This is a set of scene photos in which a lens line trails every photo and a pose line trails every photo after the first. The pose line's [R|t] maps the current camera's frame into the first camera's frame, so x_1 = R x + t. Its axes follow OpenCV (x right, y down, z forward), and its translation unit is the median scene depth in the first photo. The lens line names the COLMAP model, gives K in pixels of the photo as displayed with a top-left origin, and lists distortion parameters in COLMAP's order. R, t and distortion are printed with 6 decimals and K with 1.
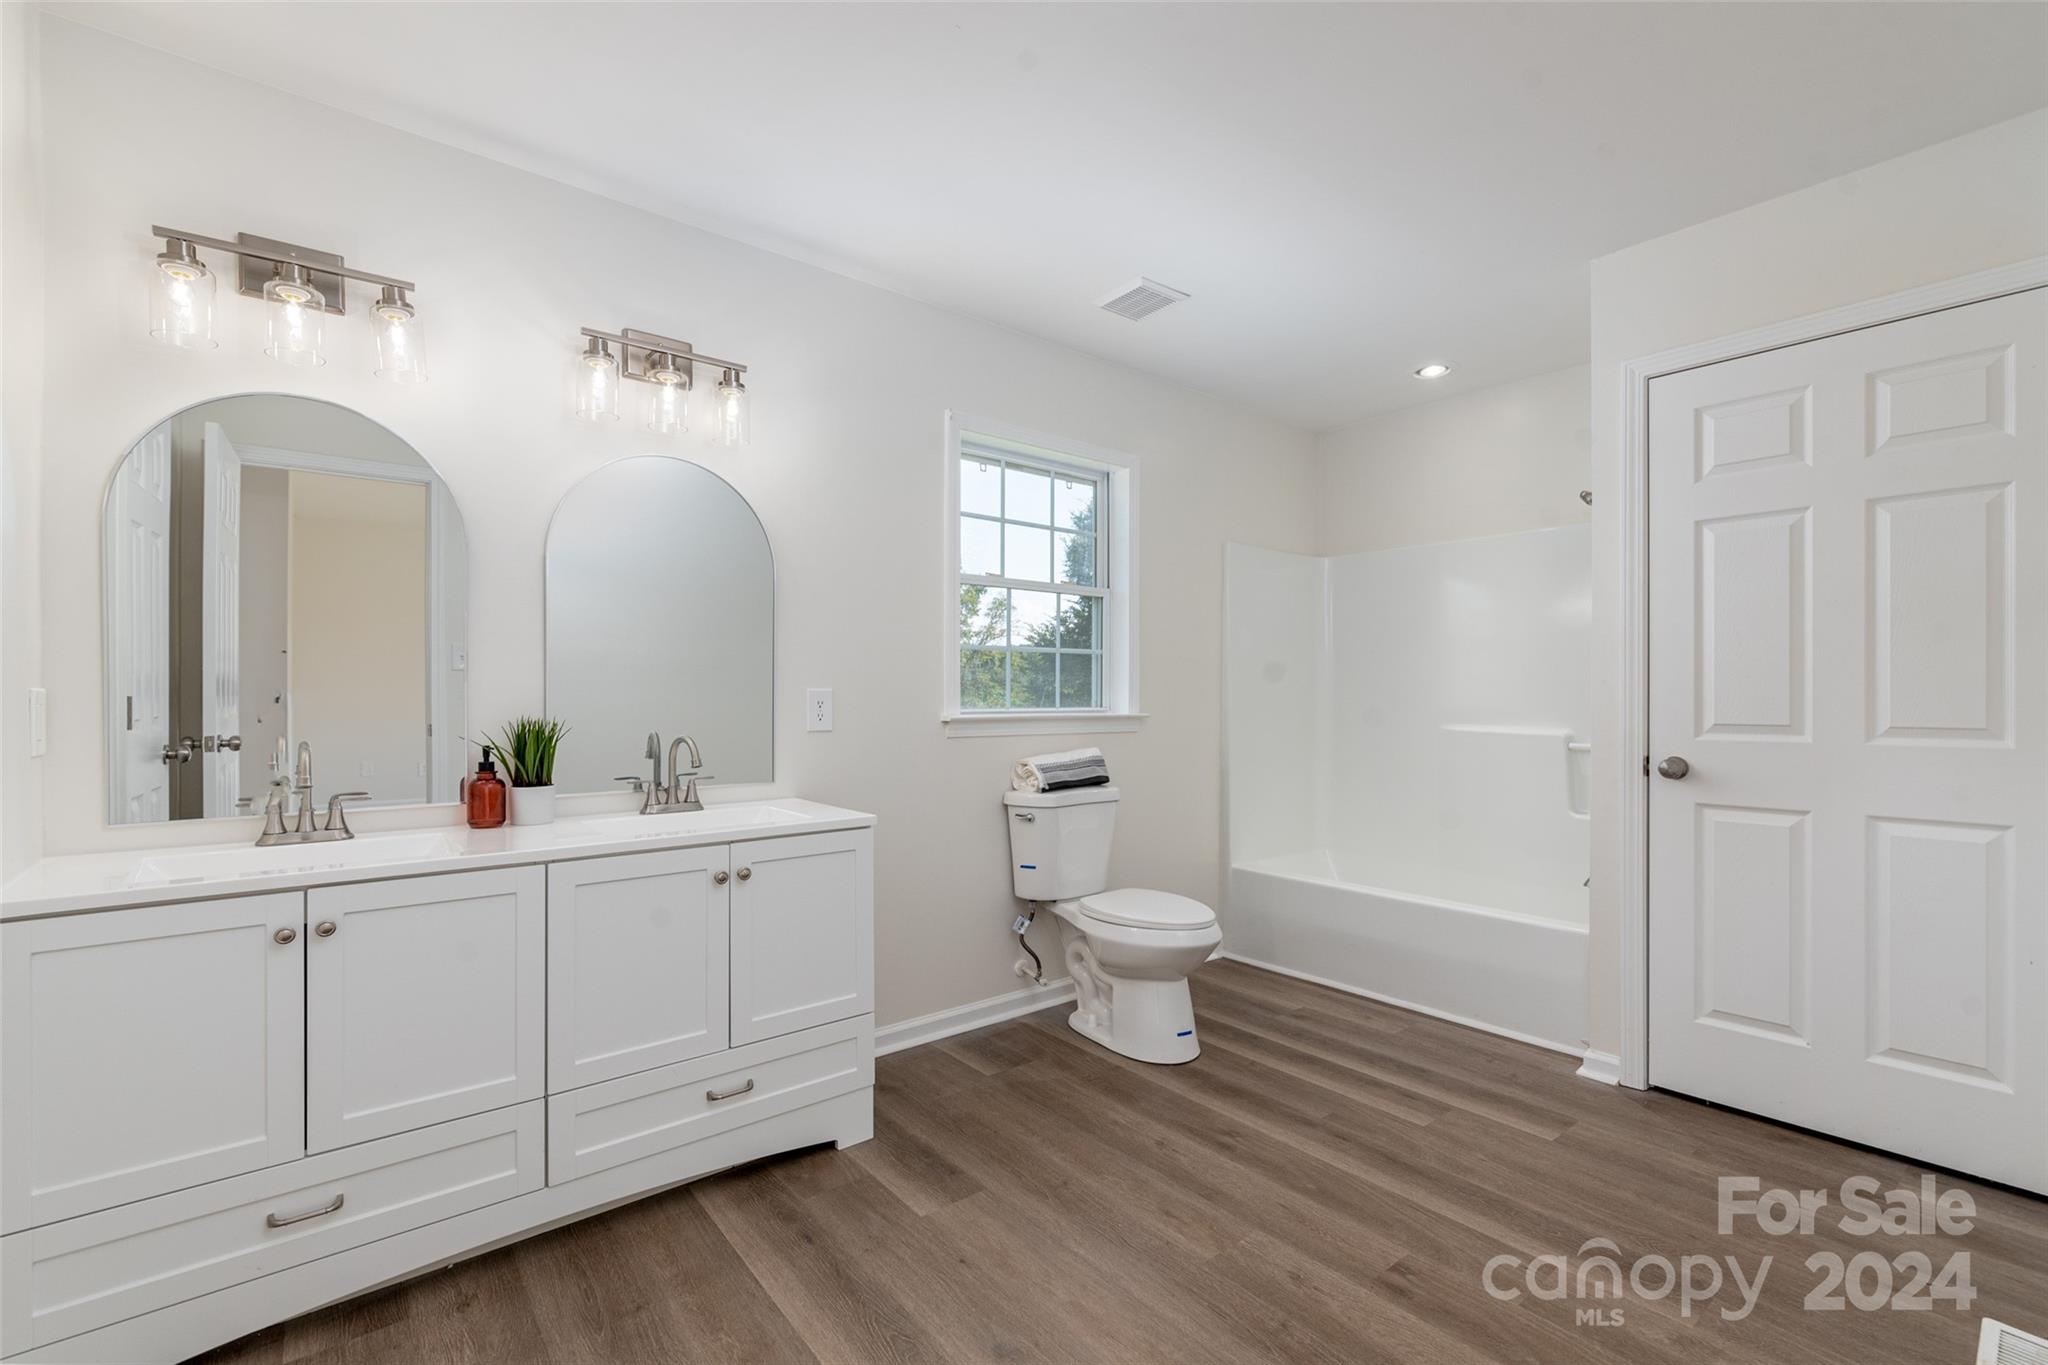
lens RADIAL K [[880.7, 0, 1021.1], [0, 880.7, 690.9], [0, 0, 1]] dist [0.017937, 0.000408]
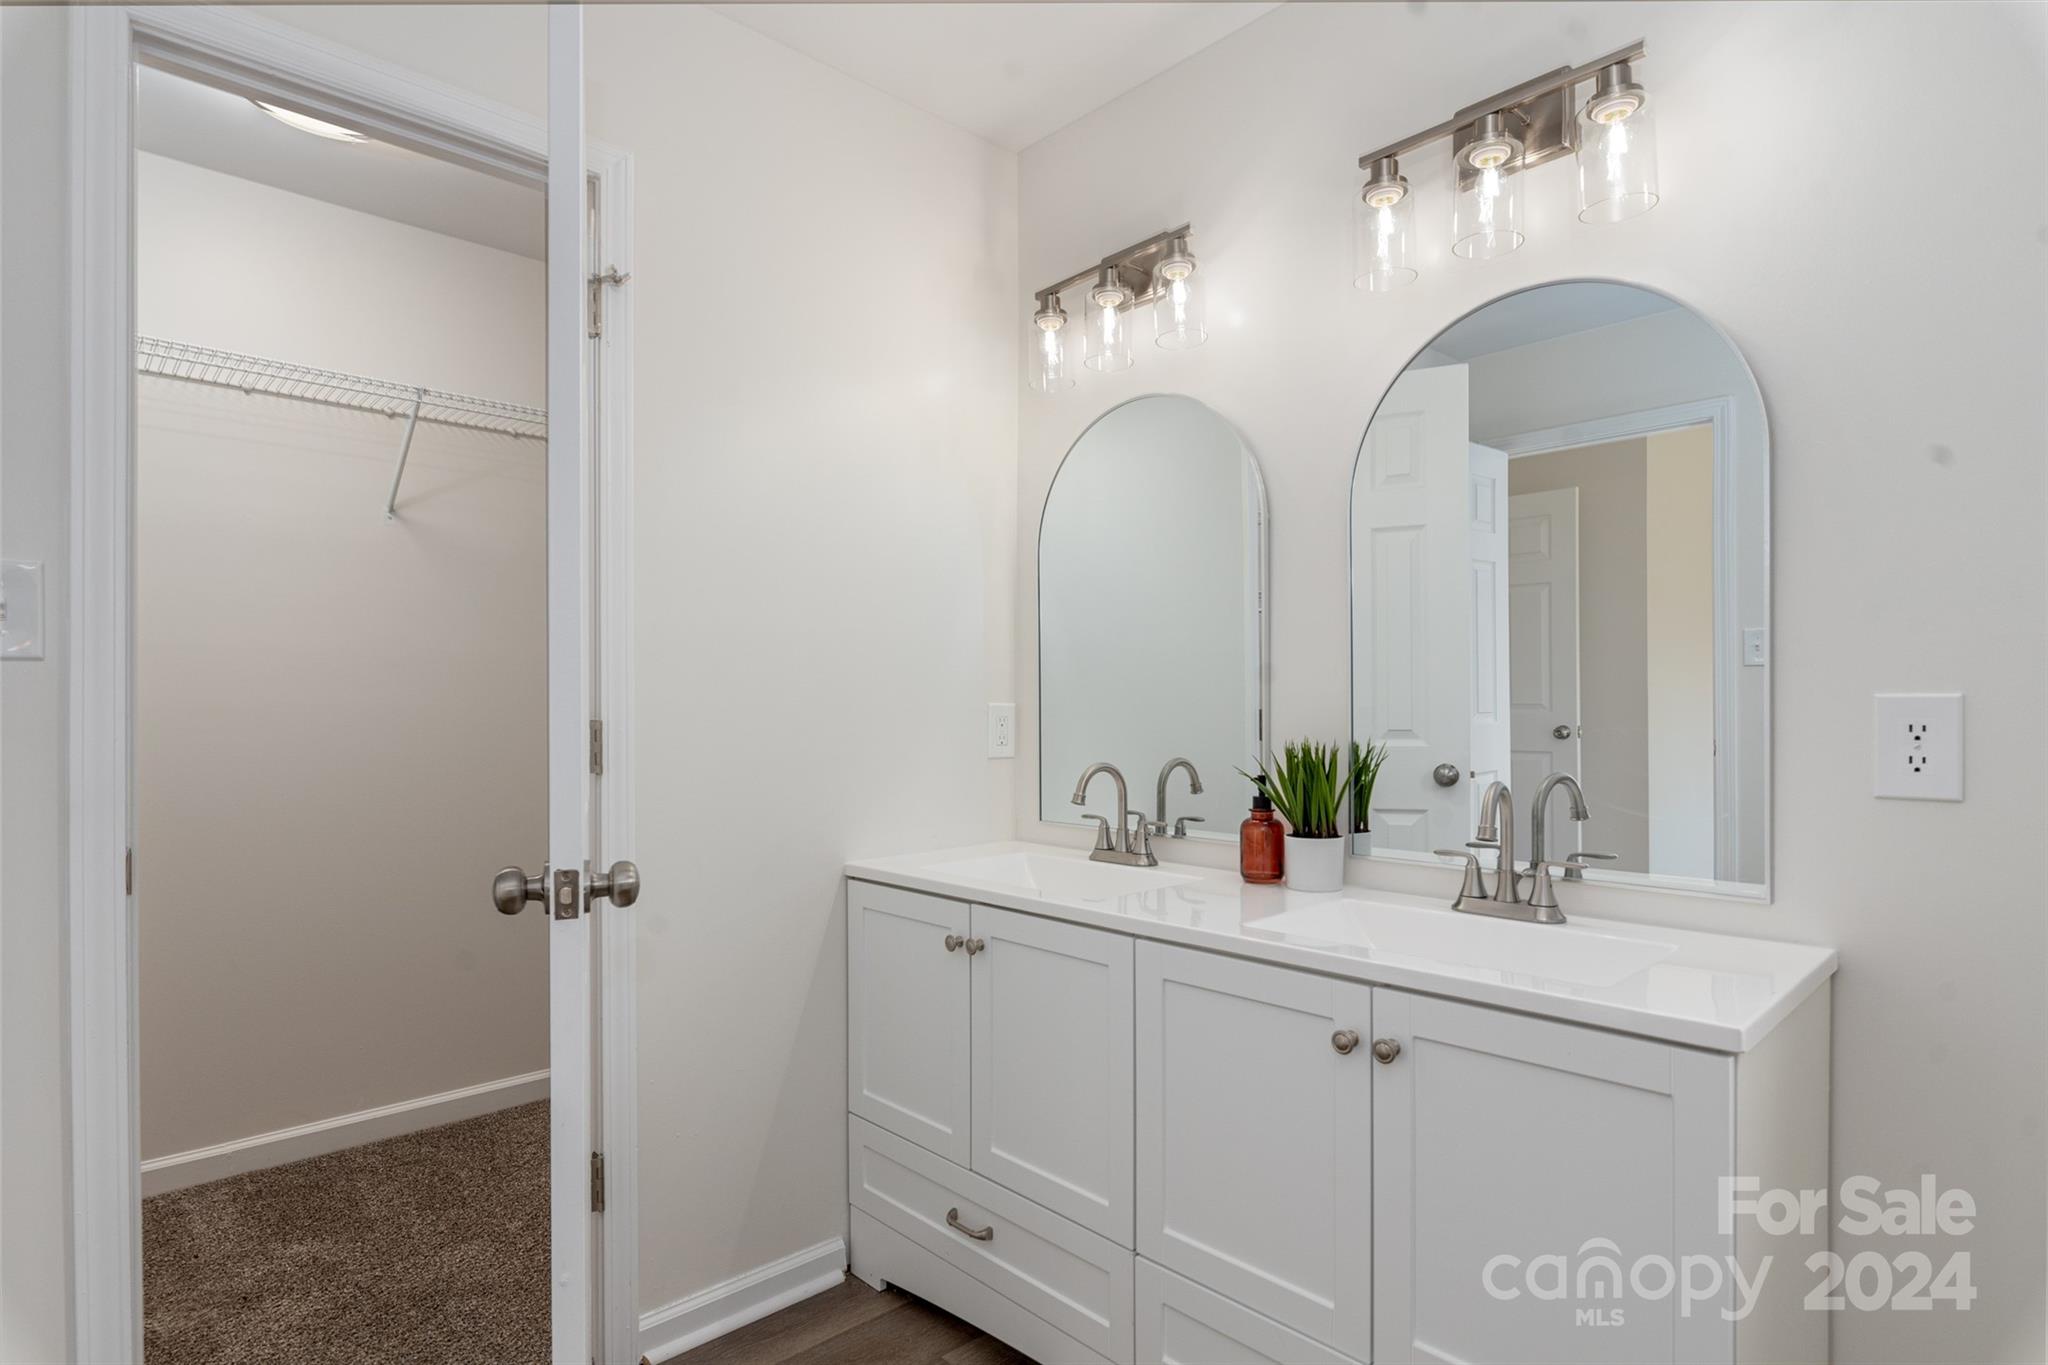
lens RADIAL K [[1077.6, 0, 1022.6], [0, 1077.6, 696.9], [0, 0, 1]] dist [0.004292, 0.000560]
pose [[0.075597, -0.010045, -0.997088, 0.311190], [0.006677, 0.999932, -0.009568, 0.001216], [0.997116, -0.005935, 0.075659, 0.732788]]
